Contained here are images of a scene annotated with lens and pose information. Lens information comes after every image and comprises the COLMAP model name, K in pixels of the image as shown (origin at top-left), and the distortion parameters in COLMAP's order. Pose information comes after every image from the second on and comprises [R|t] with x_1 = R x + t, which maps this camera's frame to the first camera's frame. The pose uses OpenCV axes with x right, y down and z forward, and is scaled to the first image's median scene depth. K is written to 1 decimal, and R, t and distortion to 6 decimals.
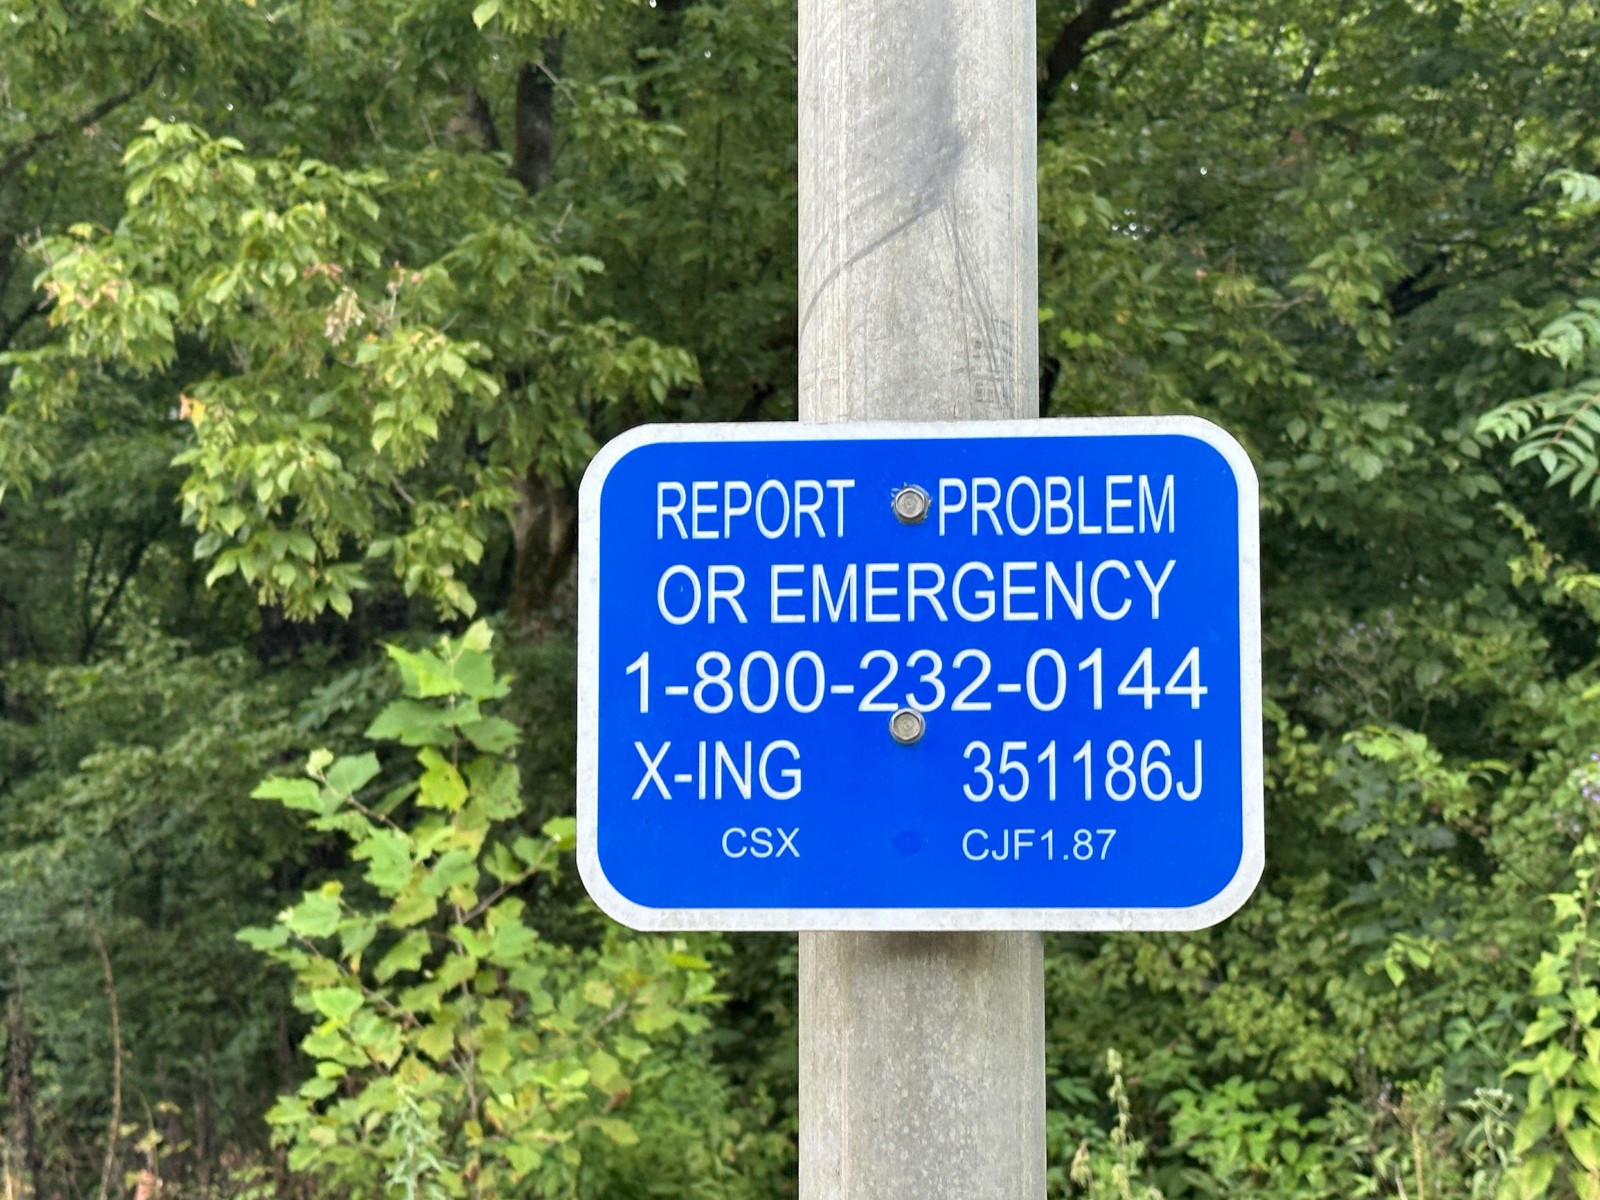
lens RADIAL K [[2928.6, 0, 800.0], [0, 2928.6, 600.0], [0, 0, 1]] dist [0.256824, -0.121115]
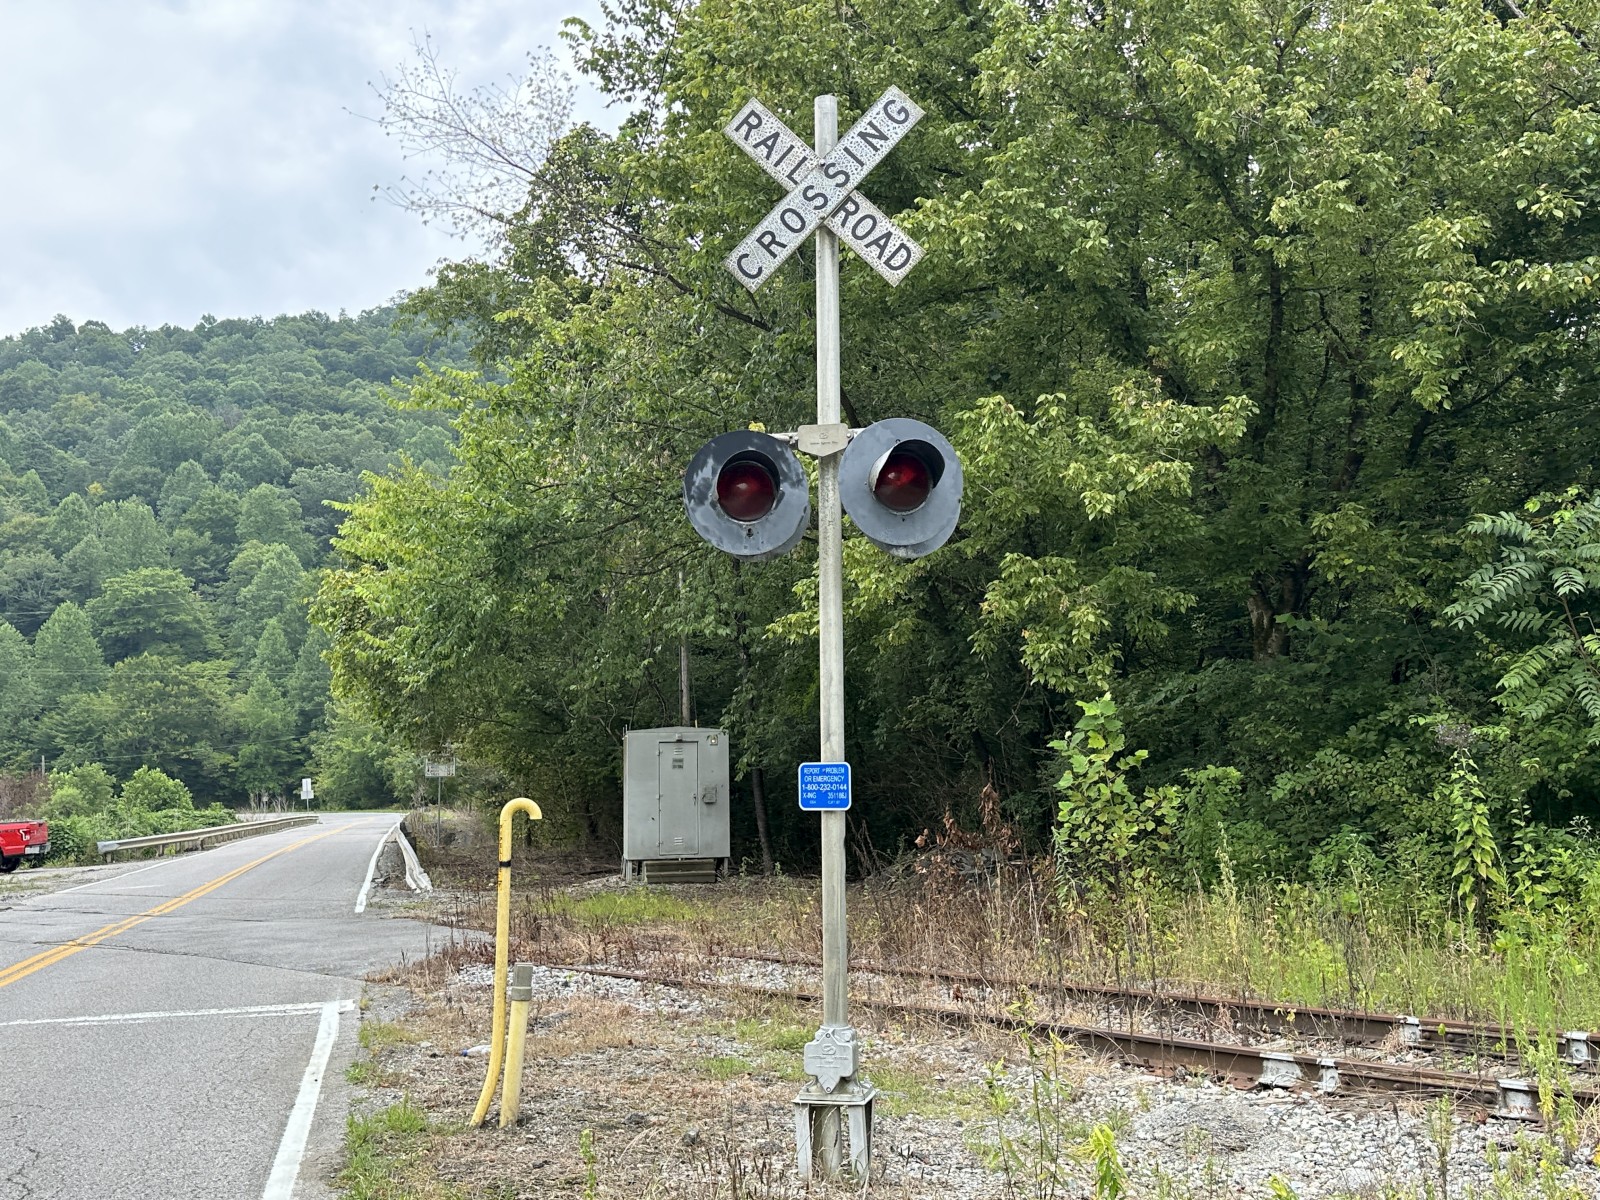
lens RADIAL K [[1747.1, 0, 800.0], [0, 1747.1, 600.0], [0, 0, 1]] dist [0.188700, -0.337093]
pose [[0.841570, -0.062959, -0.536466, 0.675816], [0.076993, 0.997024, 0.003772, -0.131849], [0.534632, -0.044479, 0.843914, -0.869730]]
